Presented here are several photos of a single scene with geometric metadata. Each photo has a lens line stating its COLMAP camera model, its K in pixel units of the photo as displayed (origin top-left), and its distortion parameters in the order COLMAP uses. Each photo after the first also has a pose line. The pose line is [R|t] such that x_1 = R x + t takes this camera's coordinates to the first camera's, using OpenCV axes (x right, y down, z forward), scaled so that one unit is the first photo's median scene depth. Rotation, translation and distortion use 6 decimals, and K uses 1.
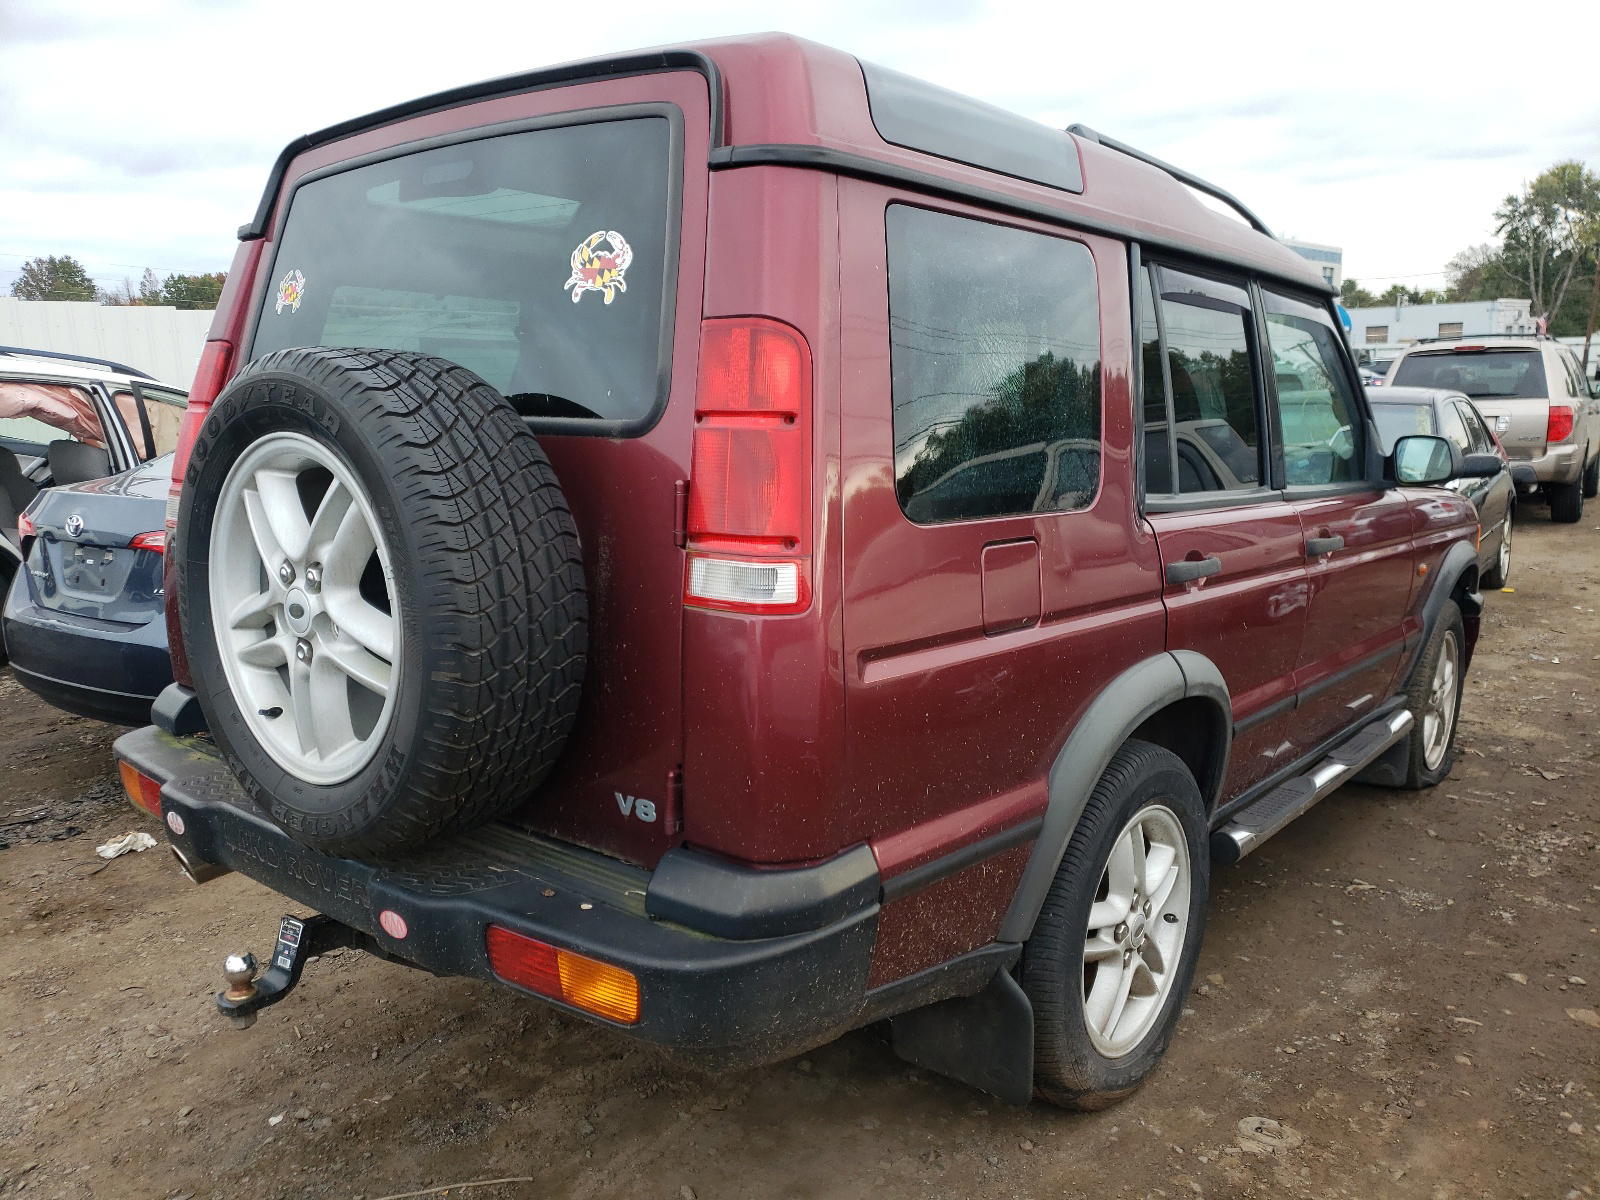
lens RADIAL K [[1222.1, 0, 829.0], [0, 1222.1, 601.5], [0, 0, 1]] dist [-0.007537, -0.008111]
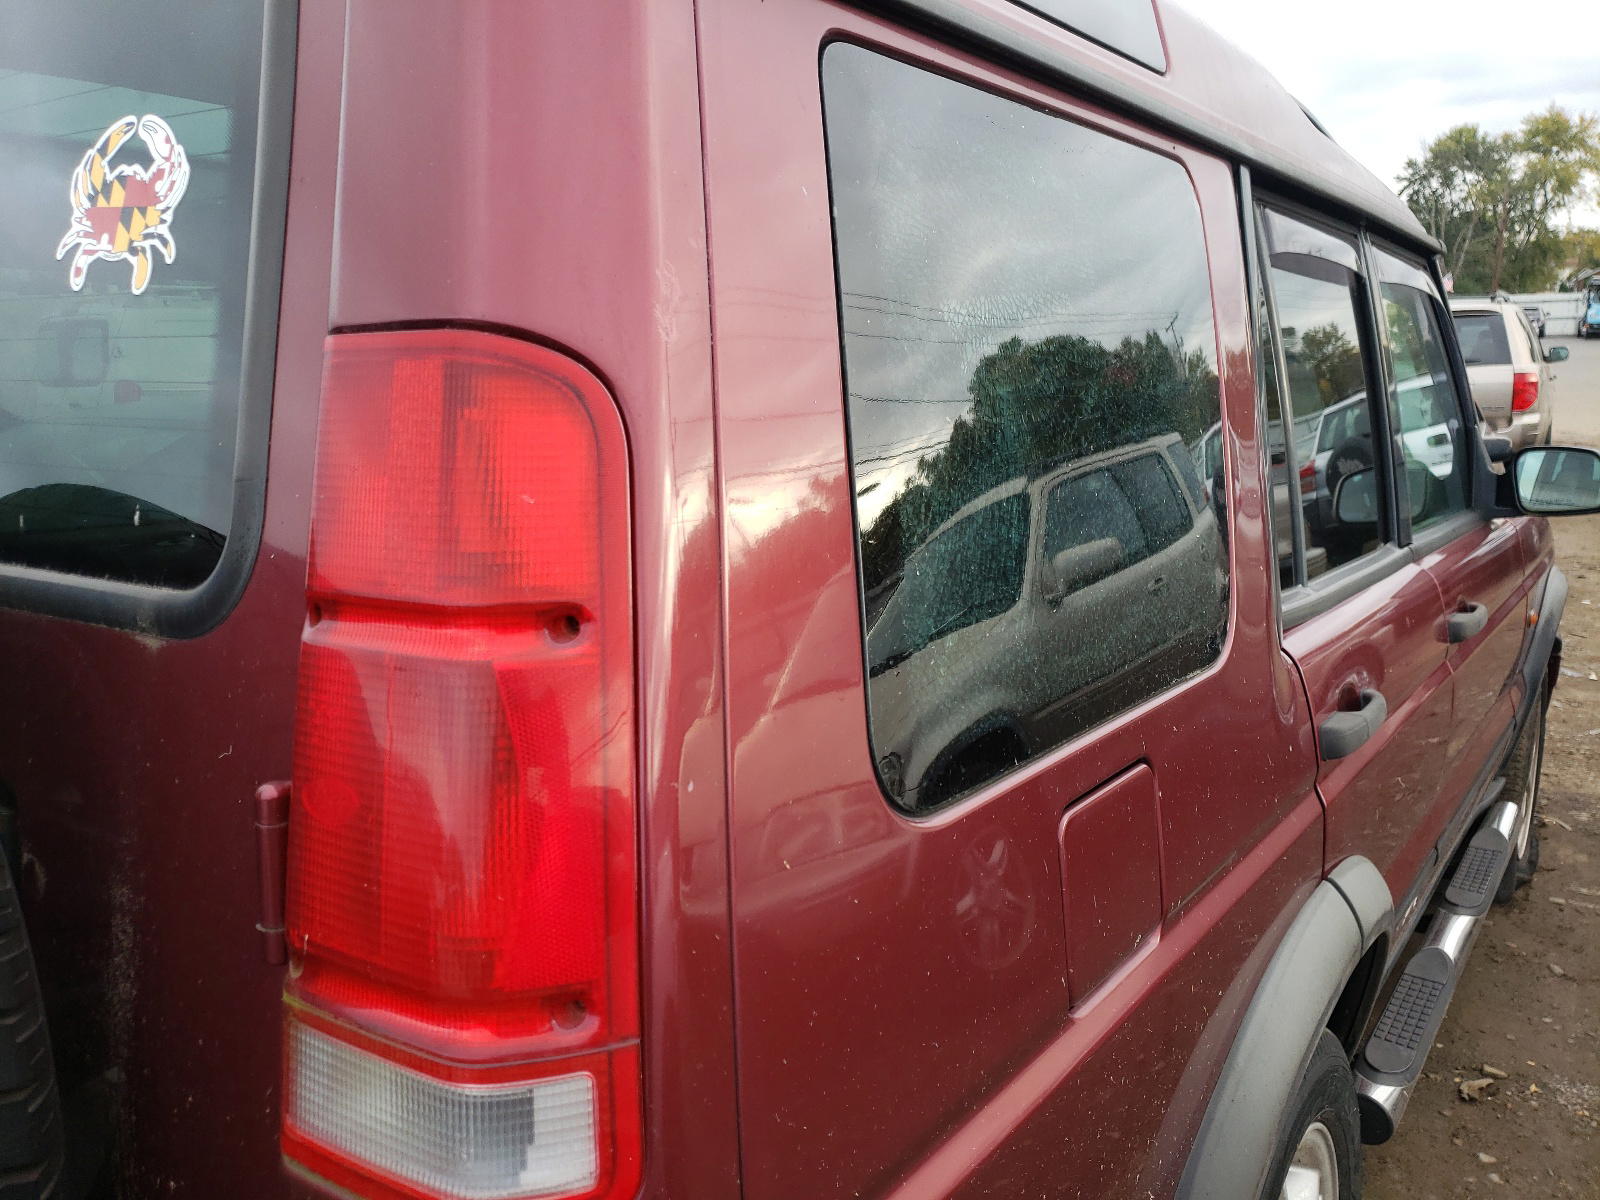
lens RADIAL K [[1214.6, 0, 801.9], [0, 1214.6, 540.8], [0, 0, 1]] dist [0.000044, 0.005637]
pose [[0.998584, -0.028248, 0.045085, 0.008625], [0.029435, 0.999231, -0.025888, -0.072736], [-0.044319, 0.027178, 0.998648, 0.296645]]
